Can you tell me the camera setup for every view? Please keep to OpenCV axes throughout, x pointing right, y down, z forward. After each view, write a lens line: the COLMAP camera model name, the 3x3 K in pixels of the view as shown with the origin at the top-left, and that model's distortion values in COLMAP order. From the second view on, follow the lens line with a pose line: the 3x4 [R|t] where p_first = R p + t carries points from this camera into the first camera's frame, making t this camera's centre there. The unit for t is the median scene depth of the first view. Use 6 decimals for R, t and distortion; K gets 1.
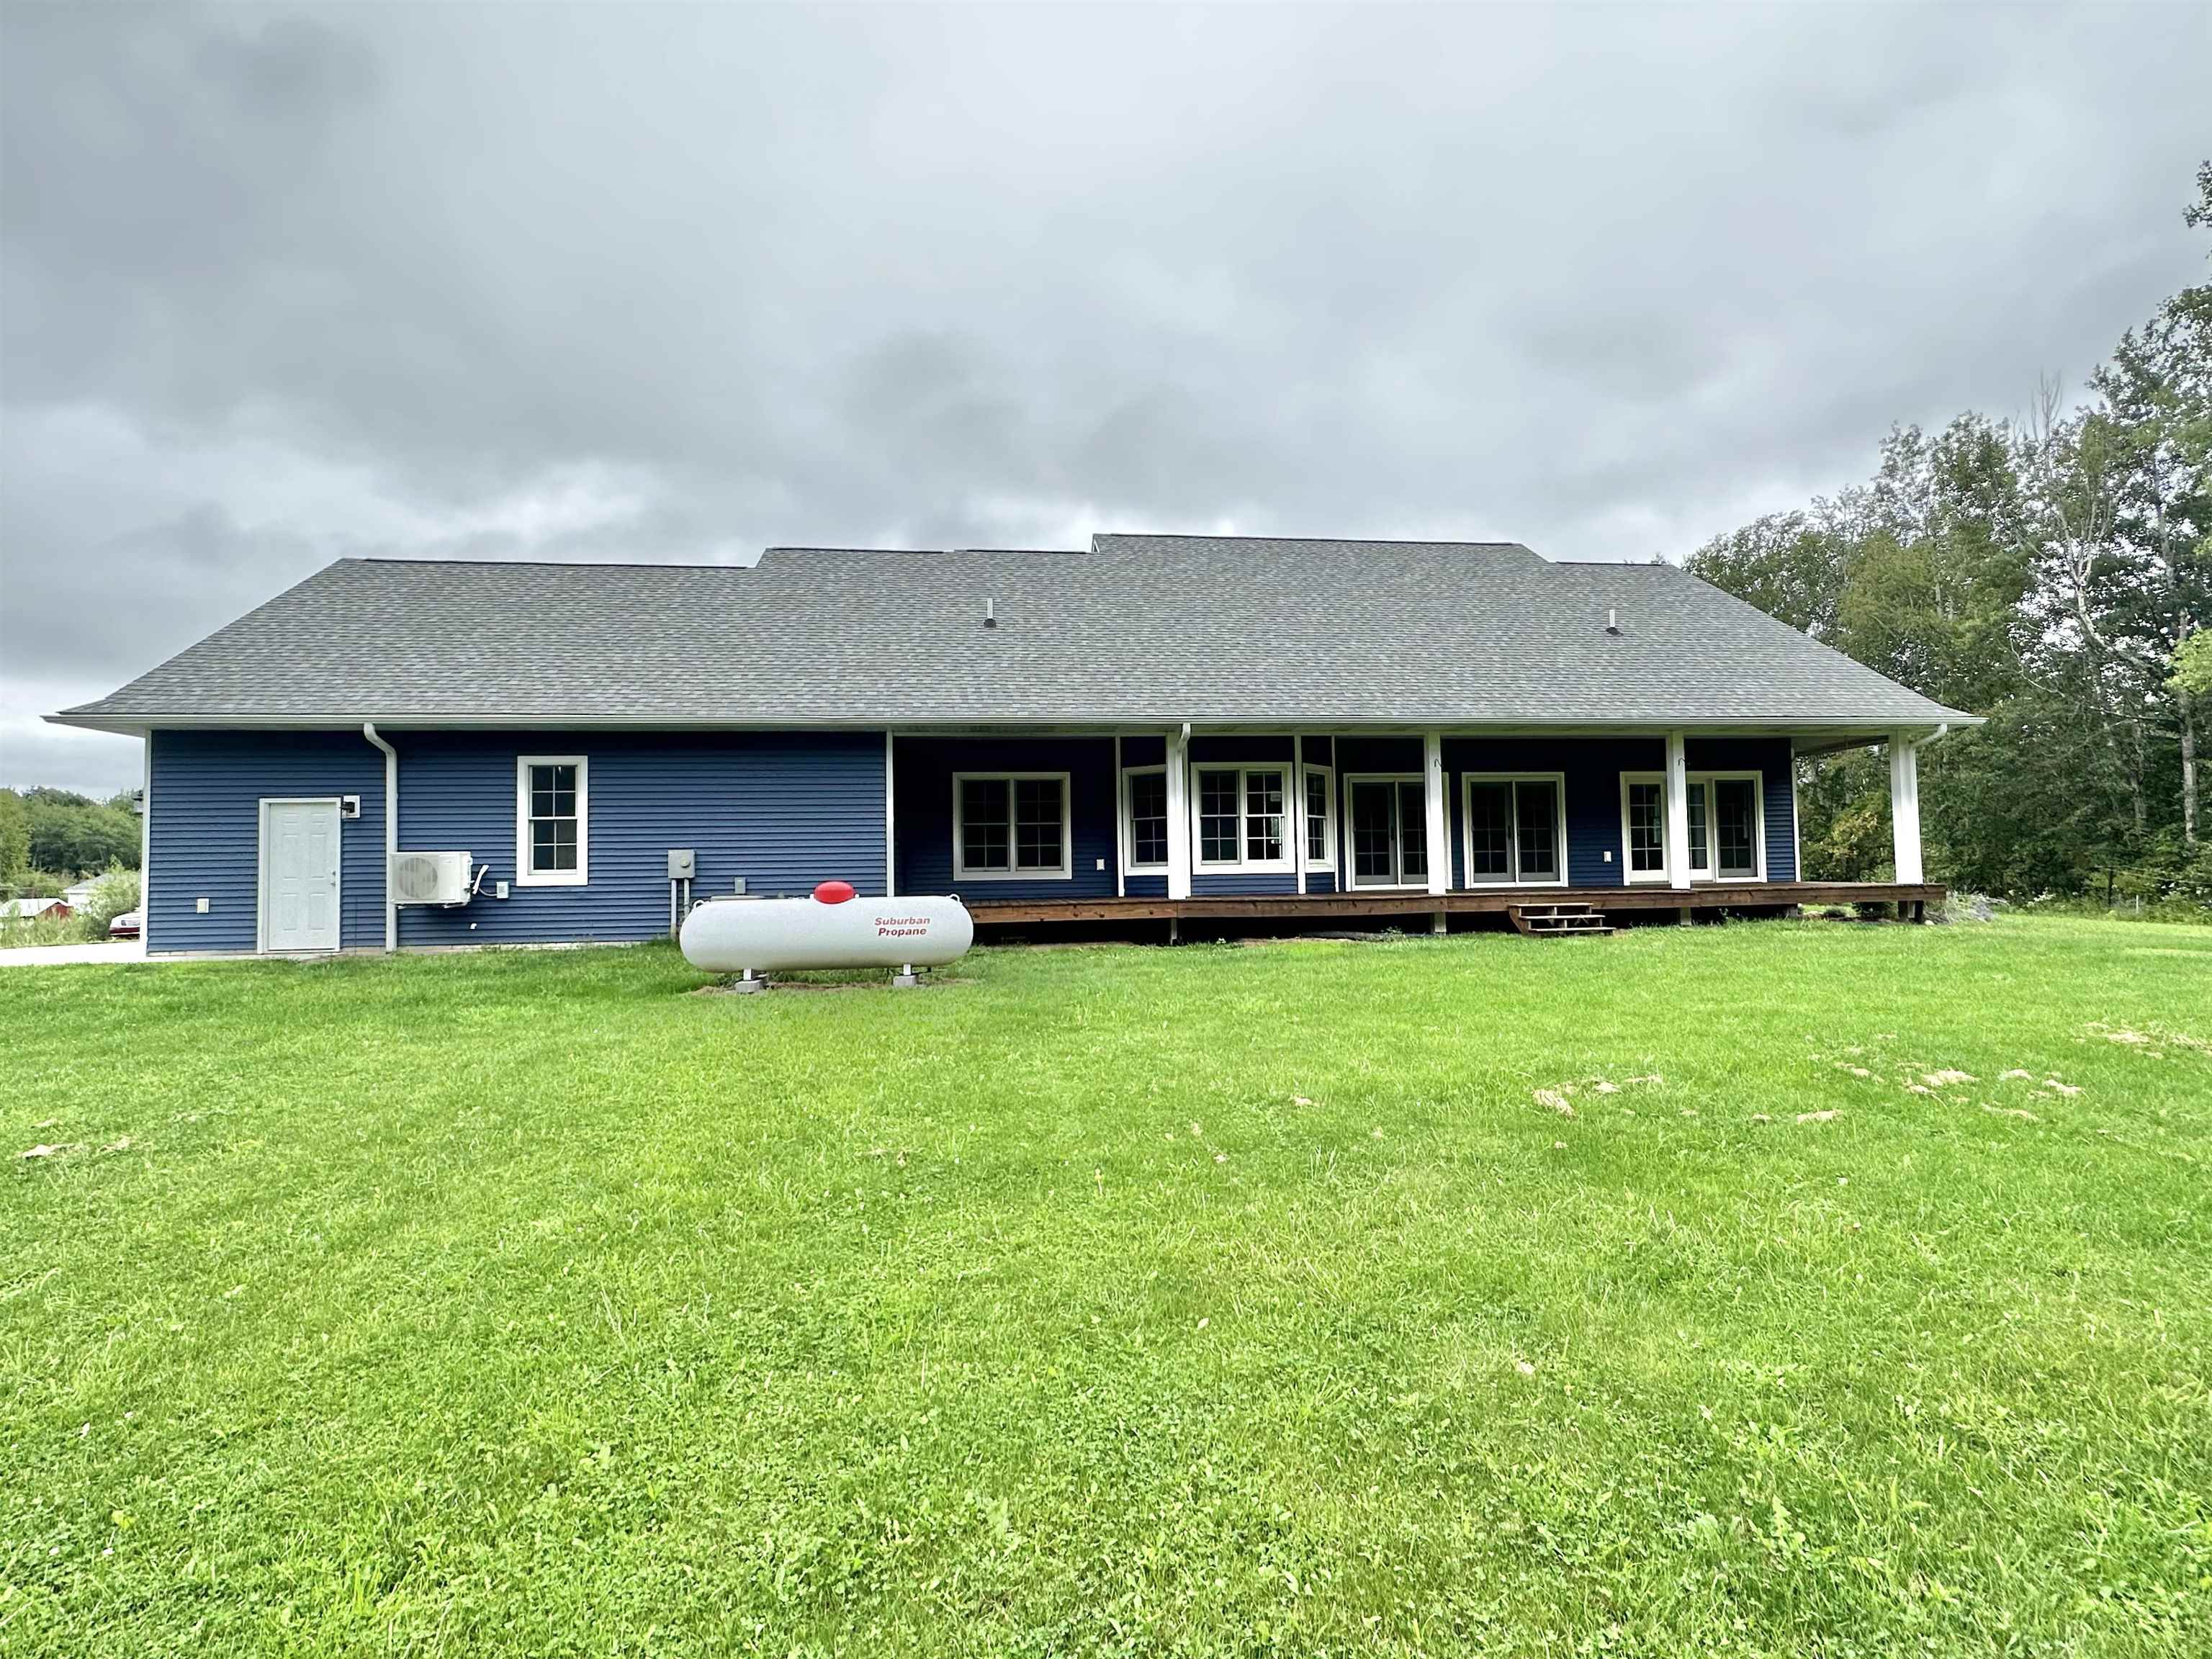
lens RADIAL K [[1045.5, 0, 1110.4], [0, 1045.5, 833.1], [0, 0, 1]] dist [-0.000027, 0.000282]
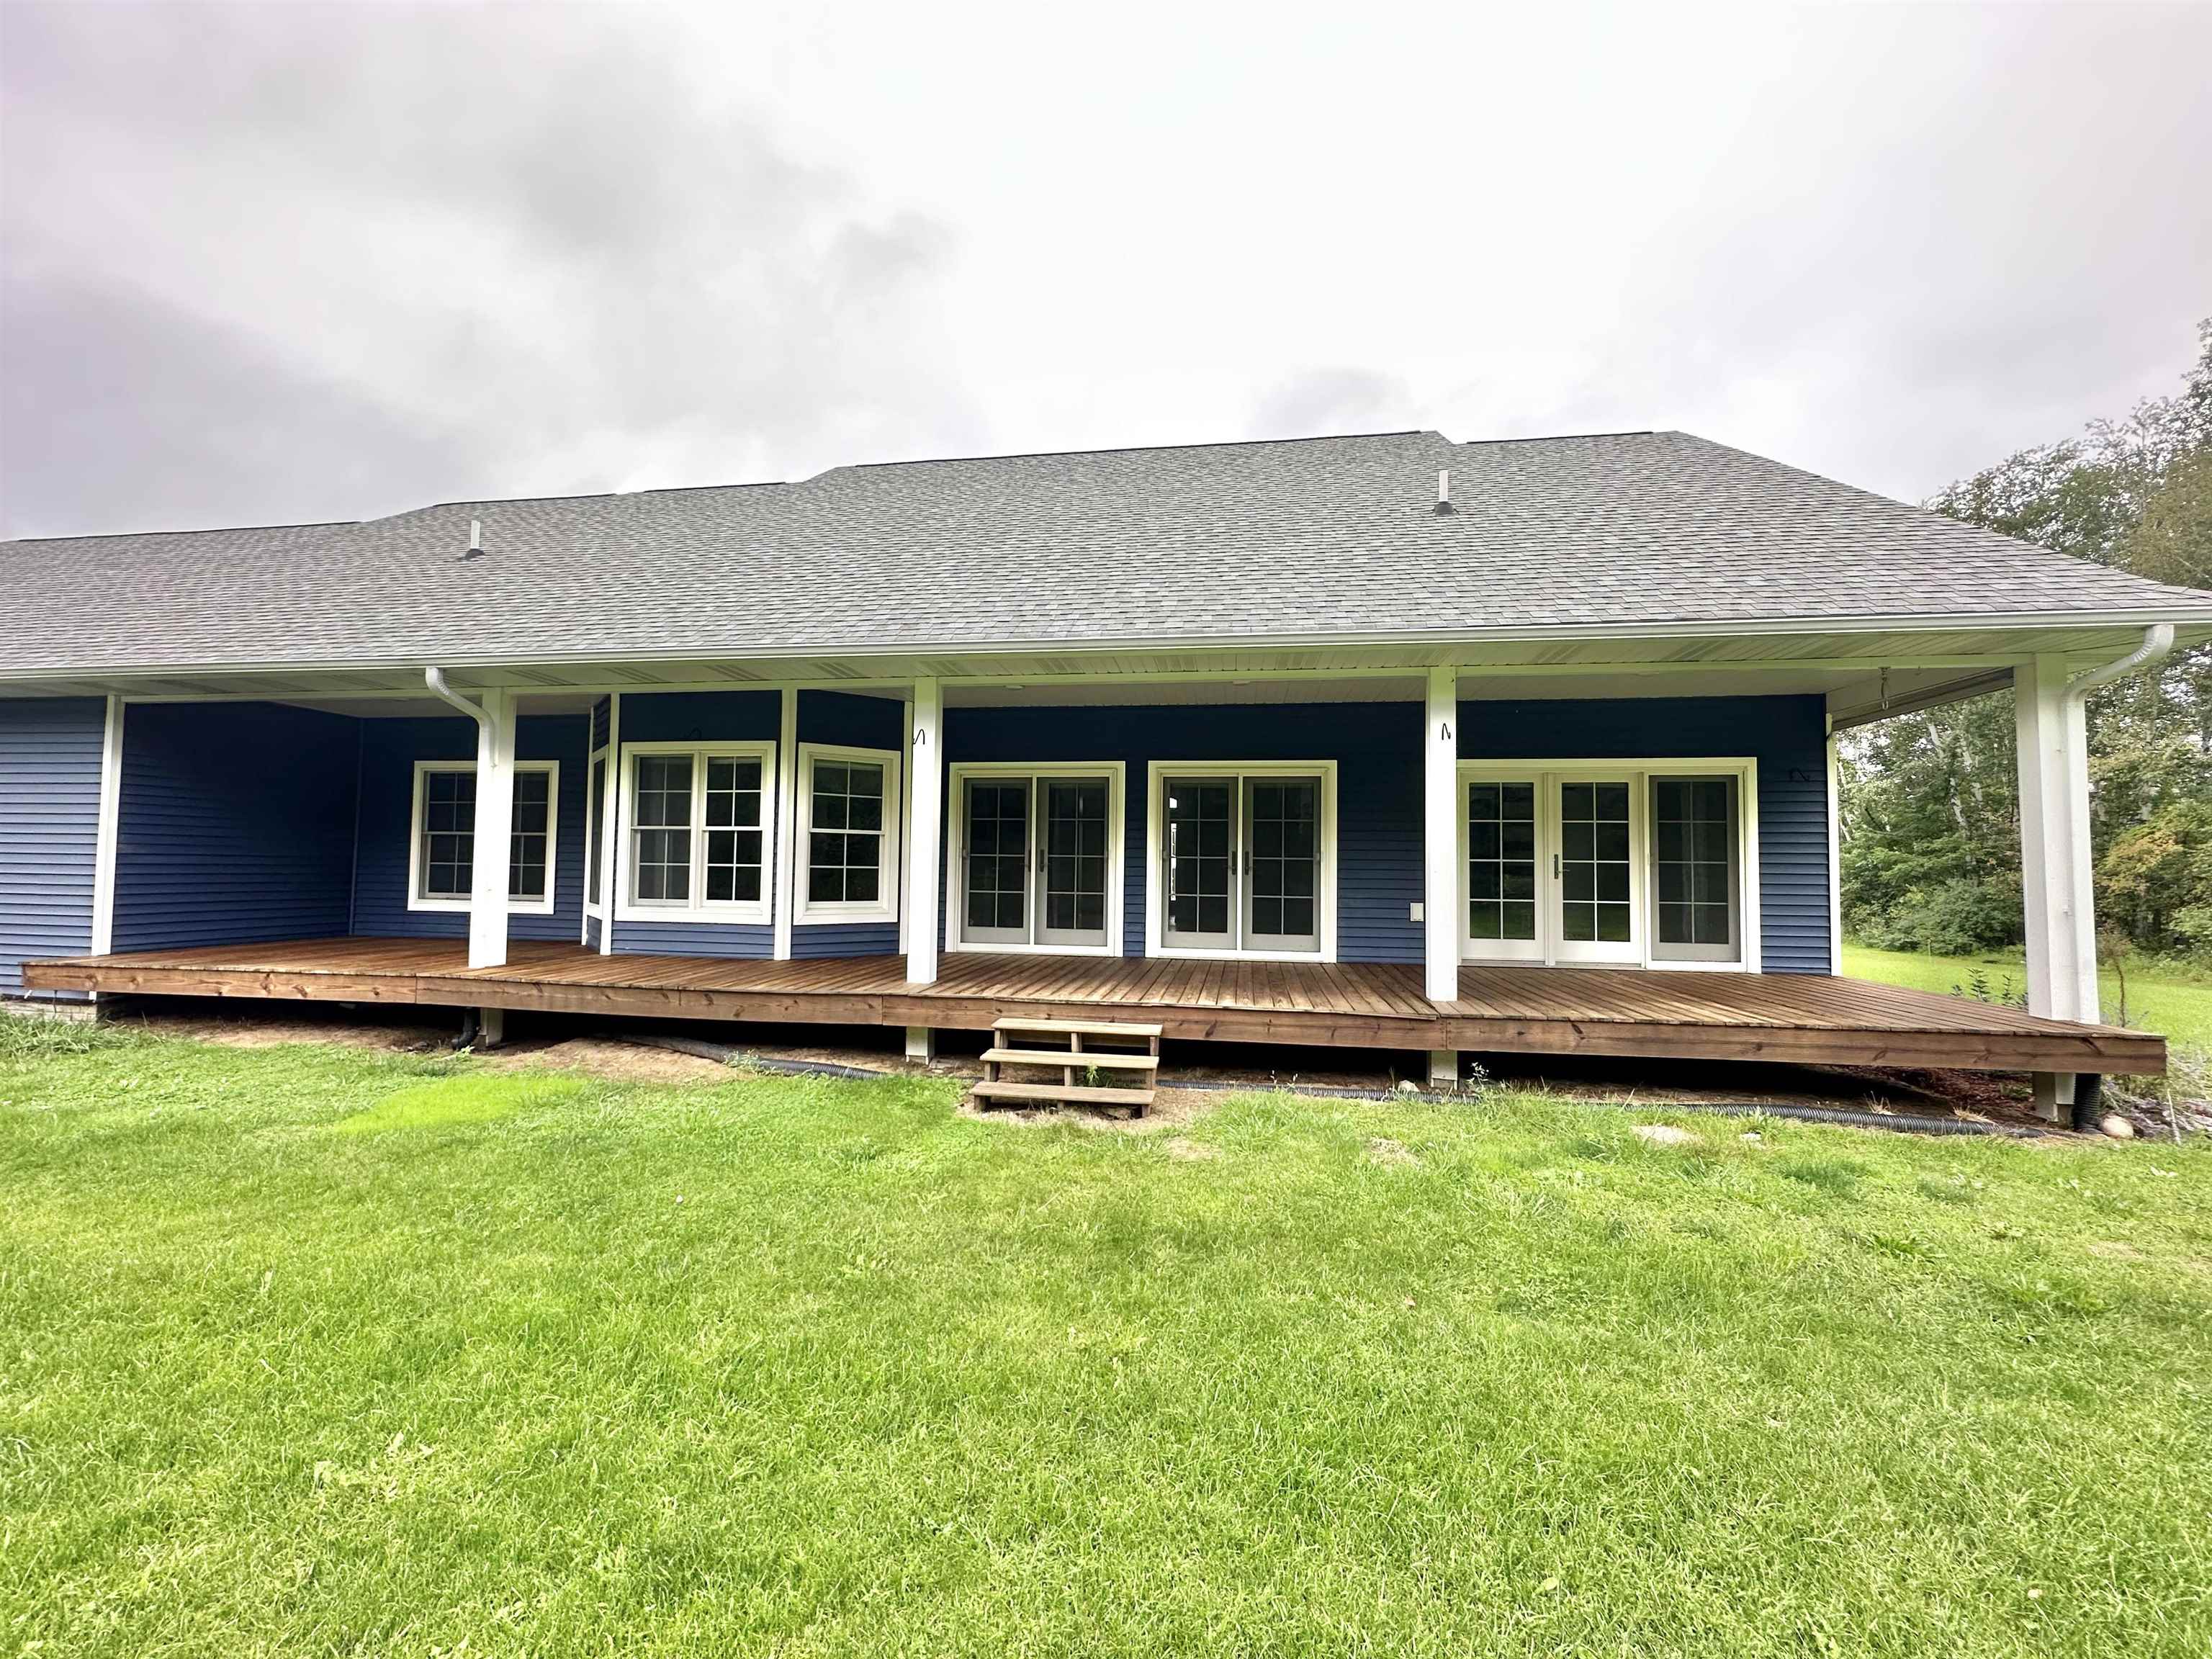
lens RADIAL K [[876.5, 0, 1102.1], [0, 876.5, 825.0], [0, 0, 1]] dist [-0.003440, -0.001069]
pose [[0.959367, 0.018506, -0.281554, 0.499362], [-0.019519, 0.999809, -0.000794, -0.022600], [0.281485, 0.006257, 0.959545, 0.567109]]
